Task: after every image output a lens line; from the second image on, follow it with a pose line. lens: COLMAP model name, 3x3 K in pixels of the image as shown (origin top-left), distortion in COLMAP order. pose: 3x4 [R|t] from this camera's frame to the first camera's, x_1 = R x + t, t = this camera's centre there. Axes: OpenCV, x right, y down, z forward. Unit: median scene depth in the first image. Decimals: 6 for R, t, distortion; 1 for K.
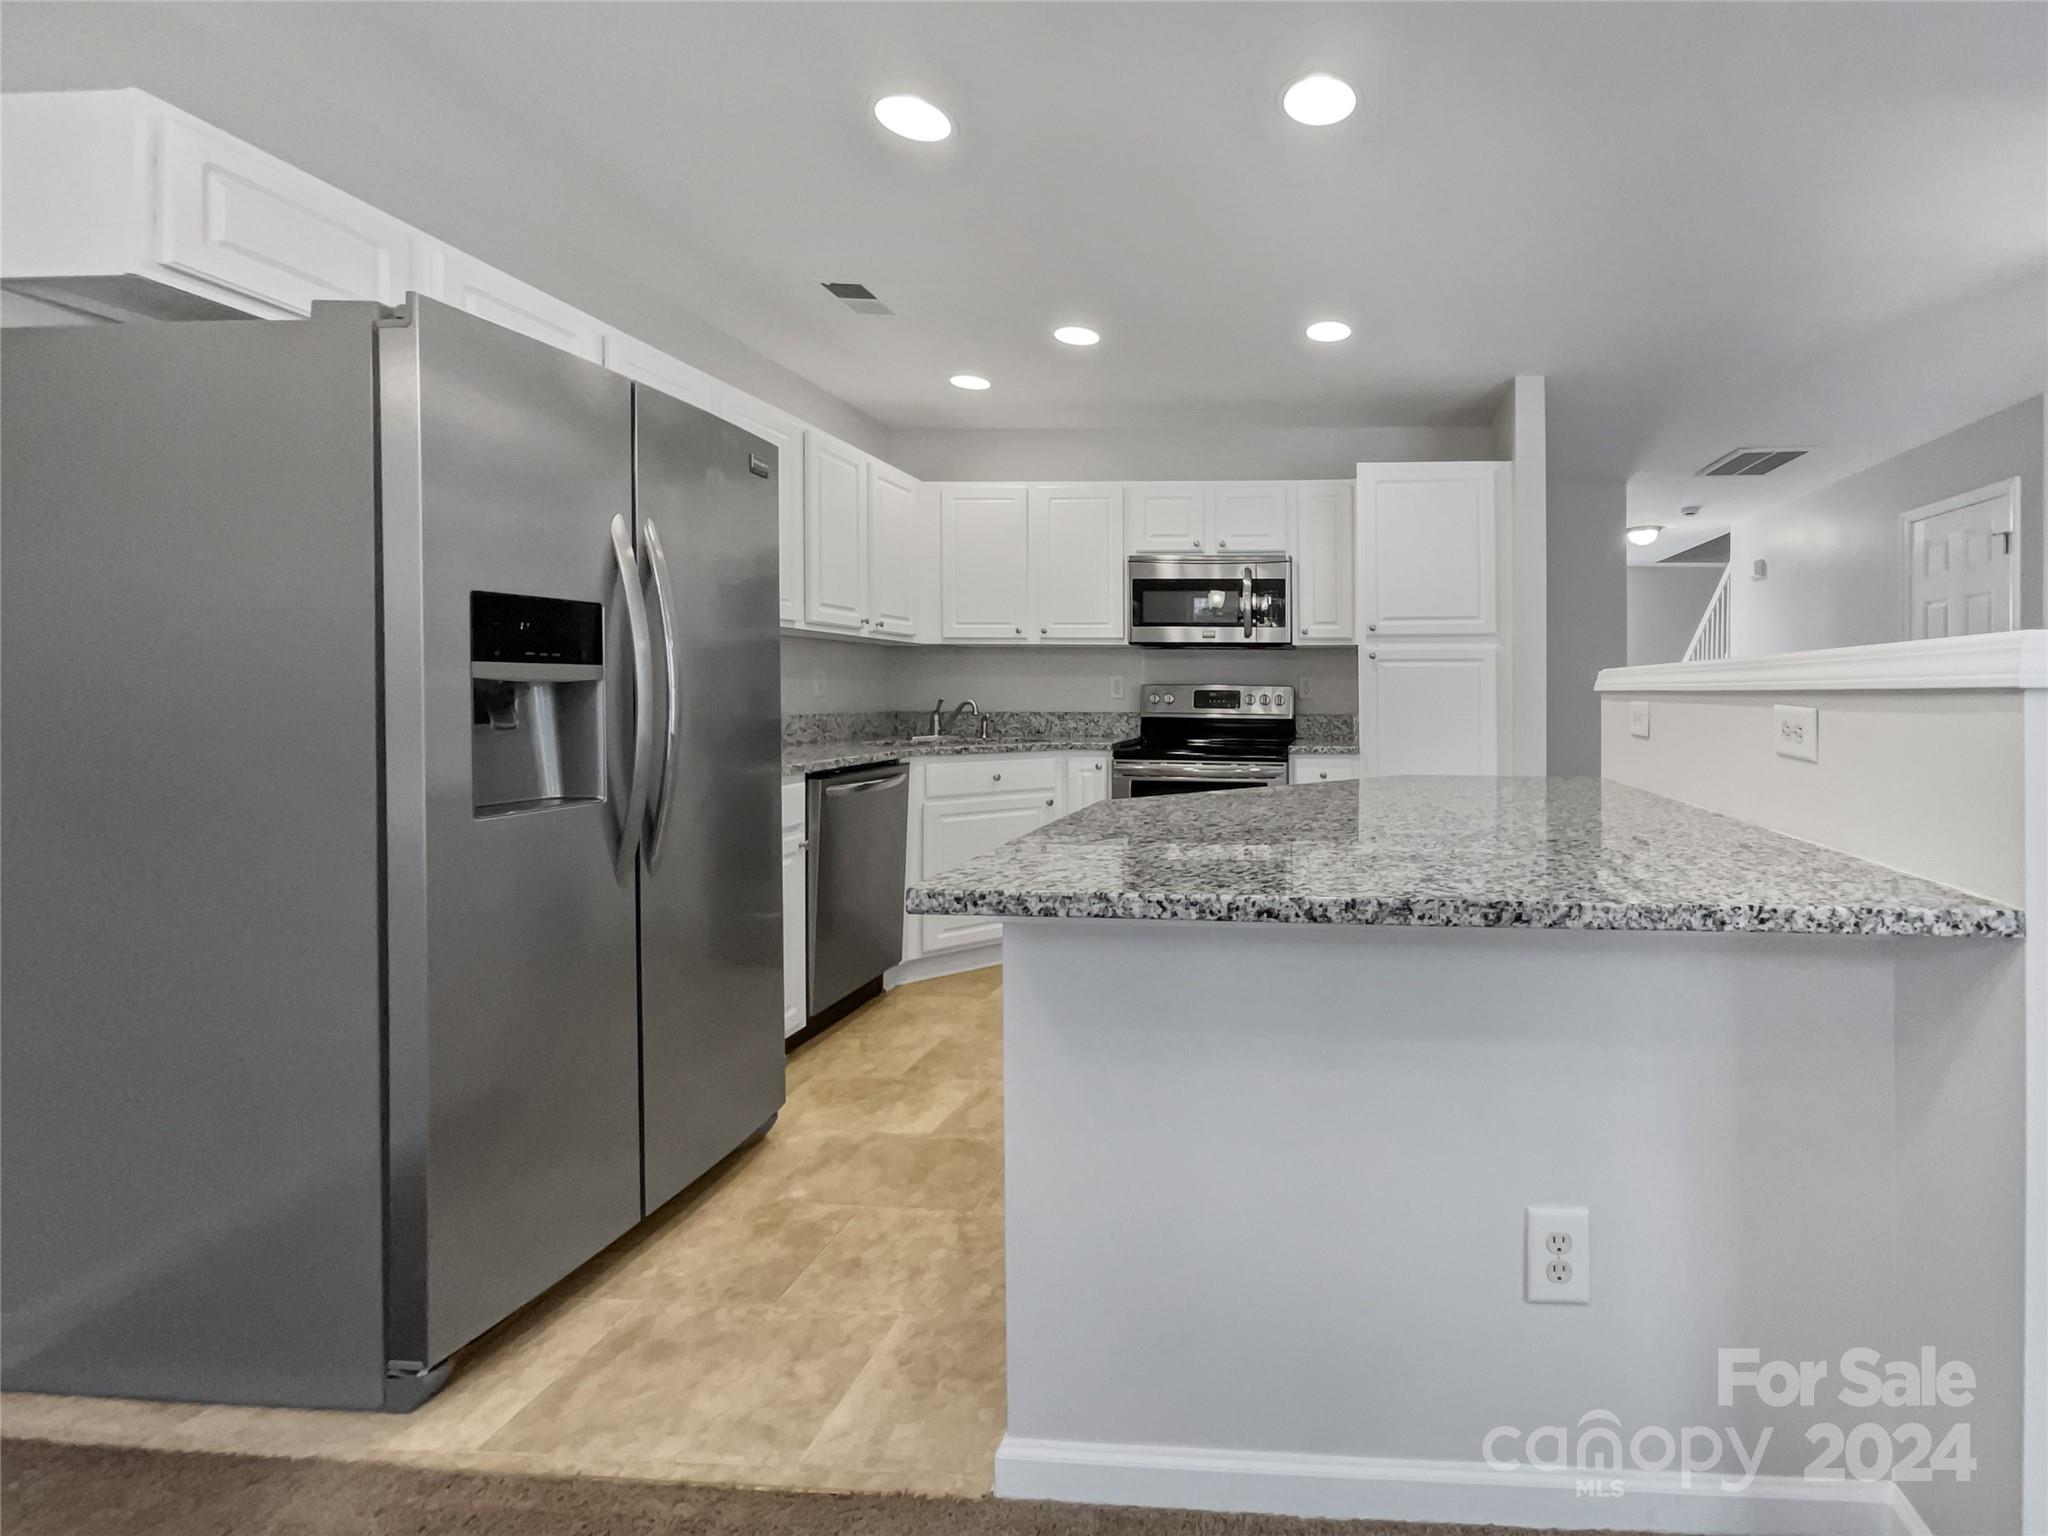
lens RADIAL K [[910.0, 0, 1312.9], [0, 910.0, 693.0], [0, 0, 1]] dist [-0.004791, 0.005648]
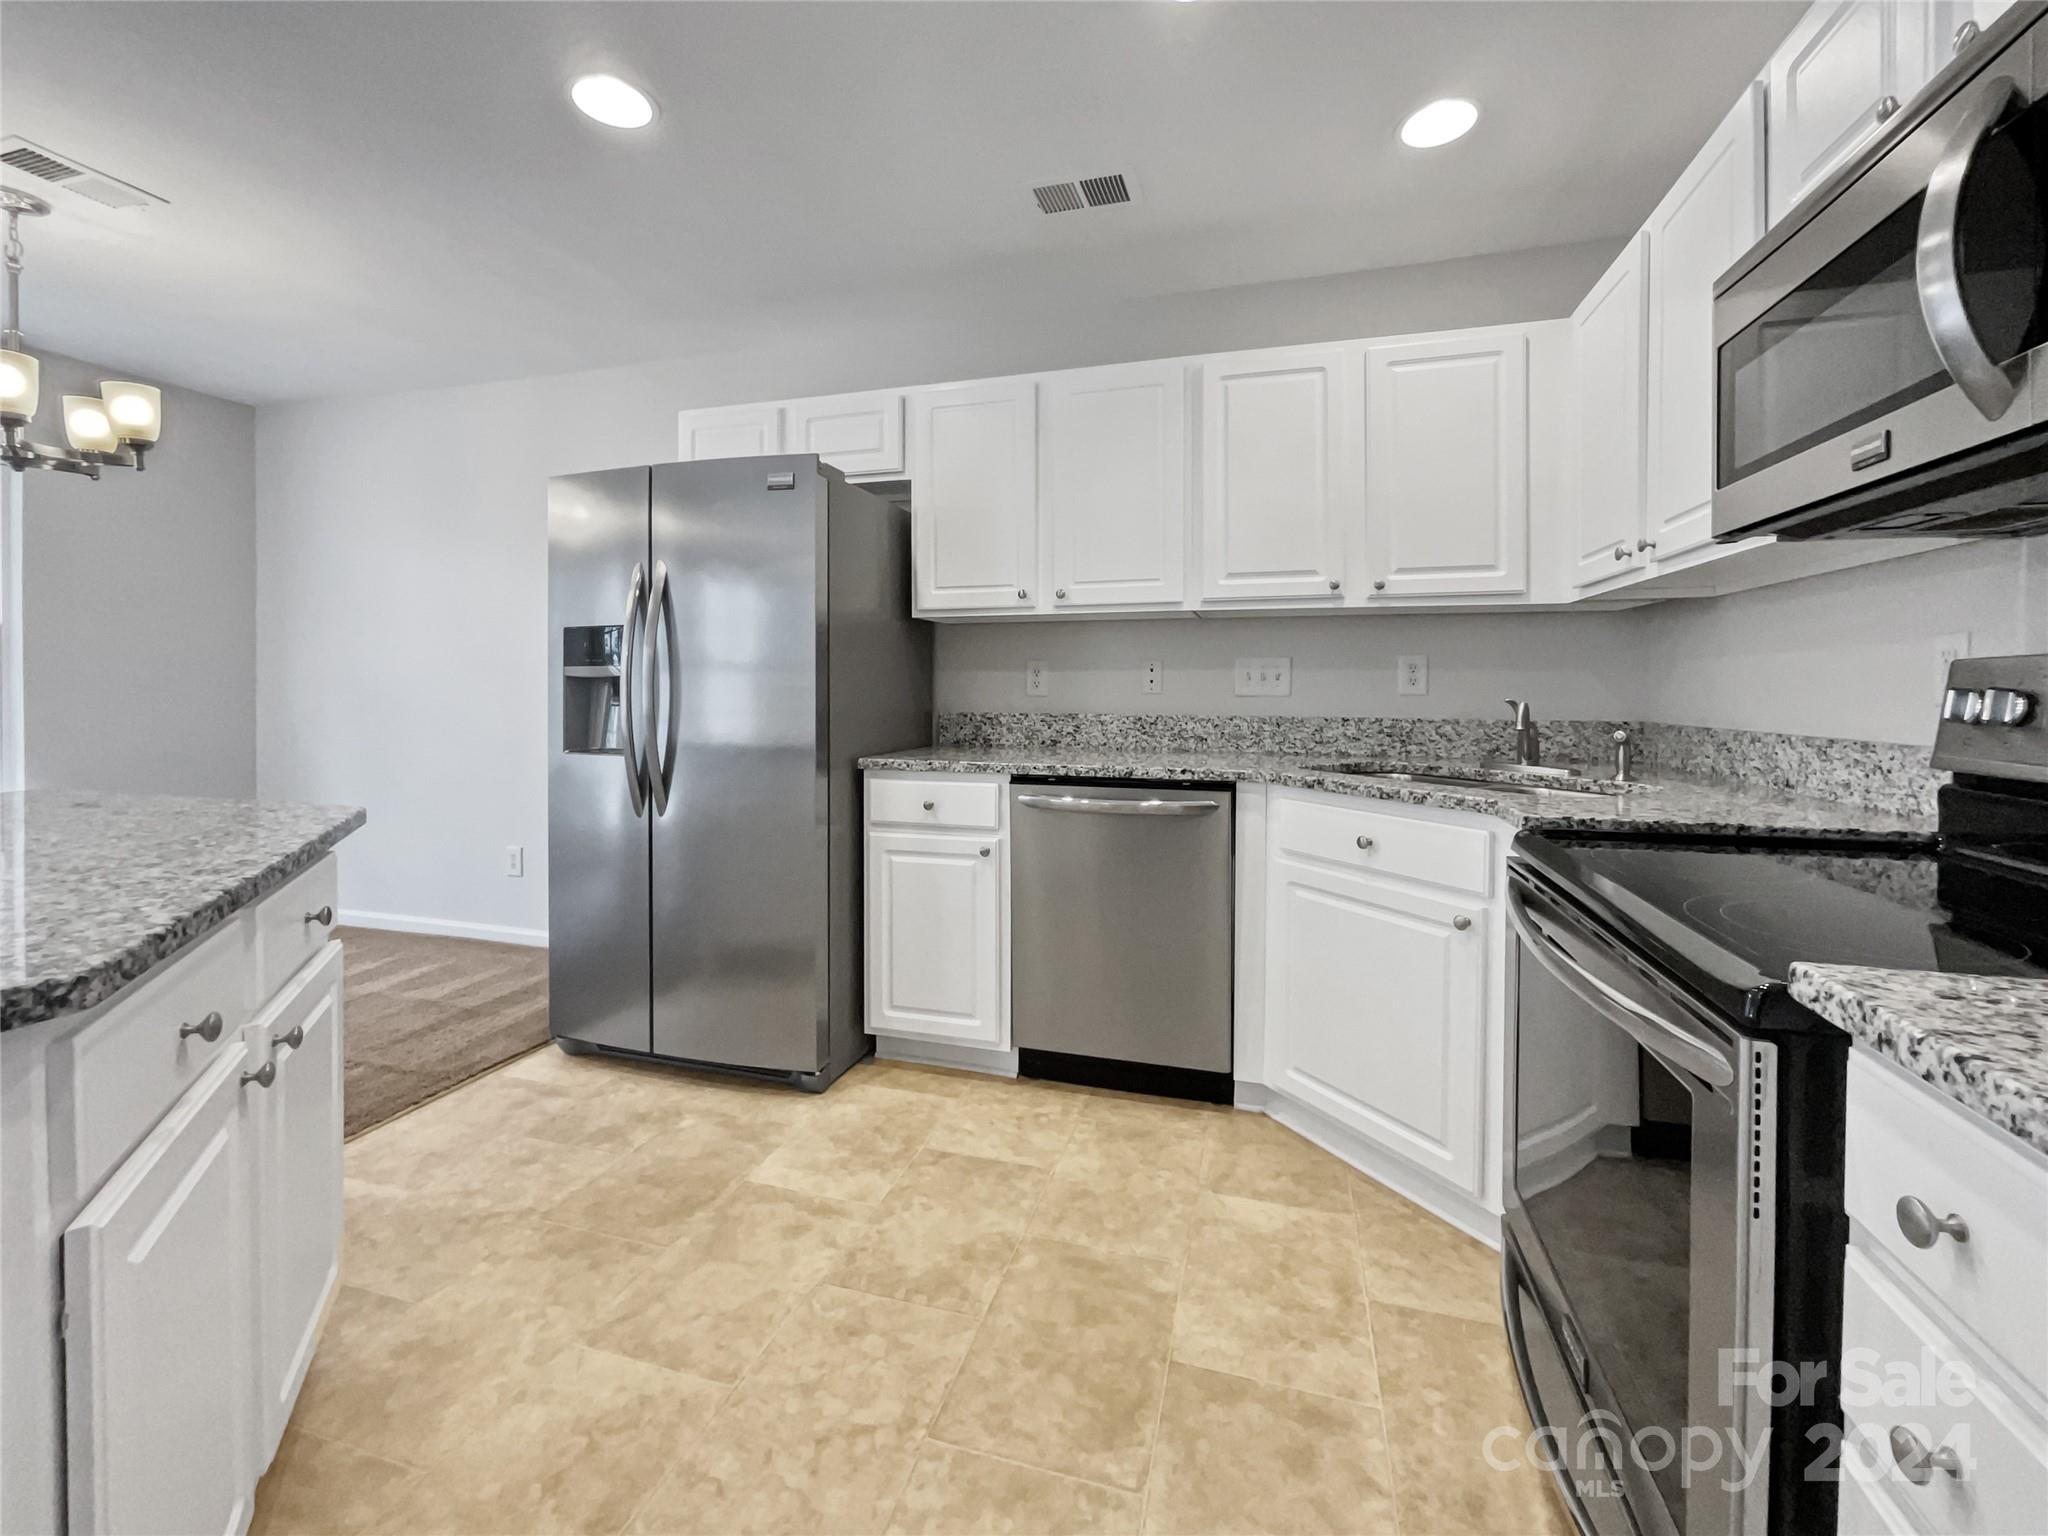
lens RADIAL K [[834.4, 0, 1013.8], [0, 834.4, 705.0], [0, 0, 1]] dist [-0.001699, 0.000212]
pose [[-0.257859, 0.010866, -0.966121, 0.237546], [-0.005834, 0.999901, 0.012803, 0.007266], [0.966165, 0.008937, -0.257770, 1.181894]]
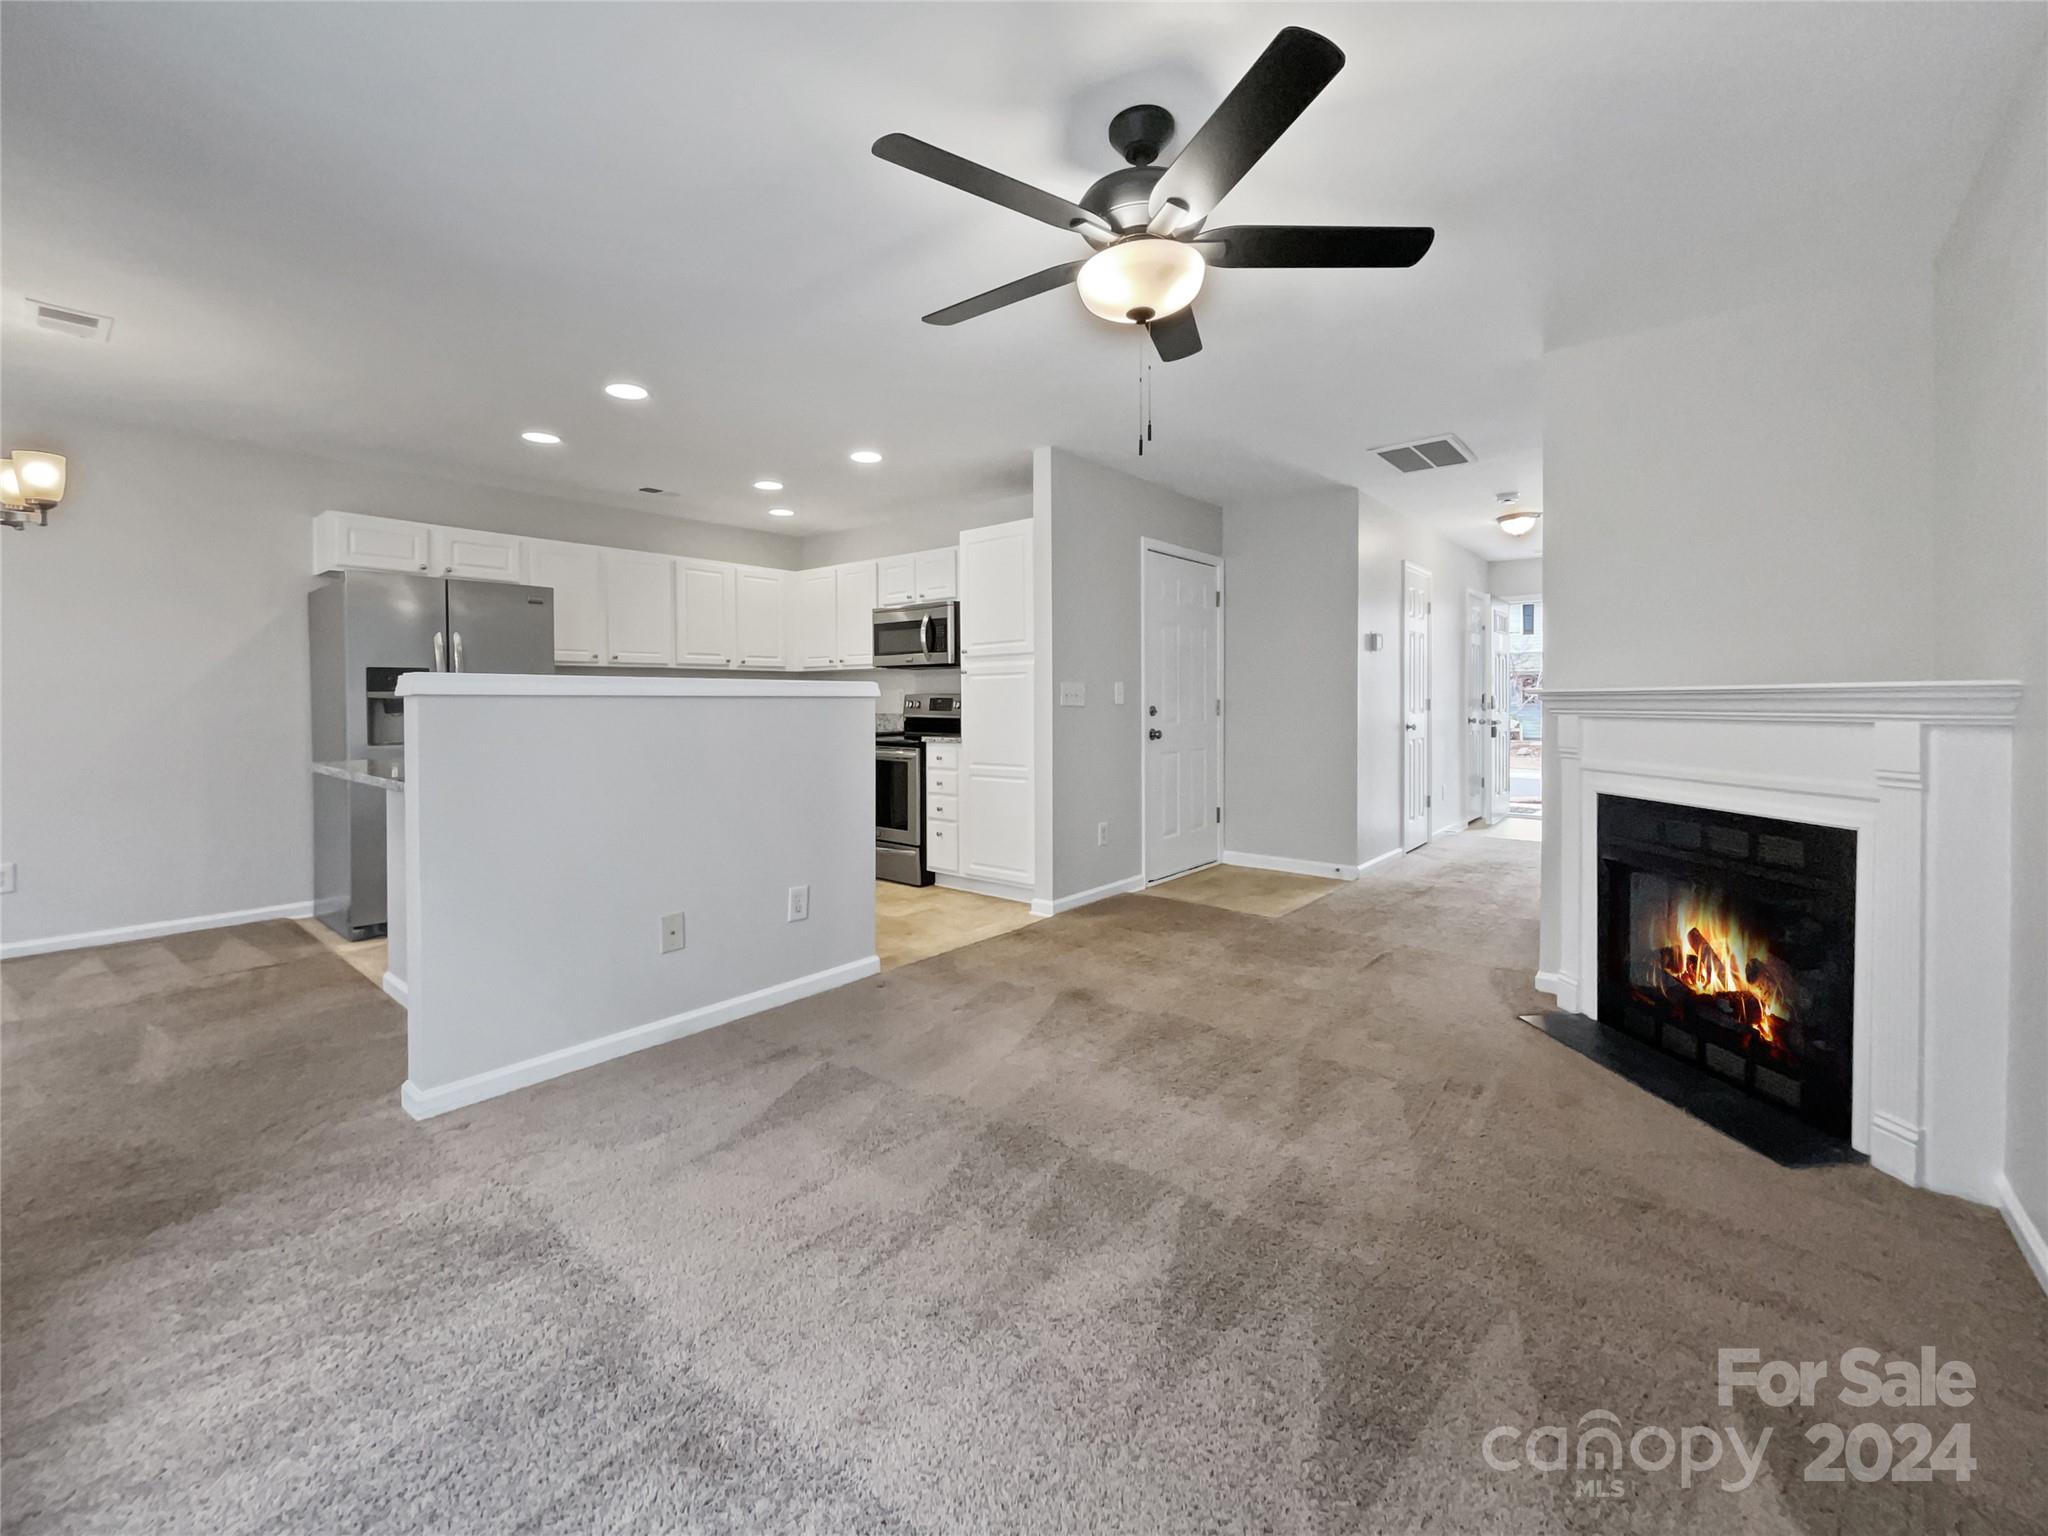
lens RADIAL K [[834.4, 0, 1013.8], [0, 834.4, 705.0], [0, 0, 1]] dist [-0.001699, 0.000212]
pose [[0.813112, -0.007370, -0.582061, 1.106280], [0.011293, 0.999931, 0.003115, 0.007226], [0.581998, -0.009107, 0.813139, 0.025711]]
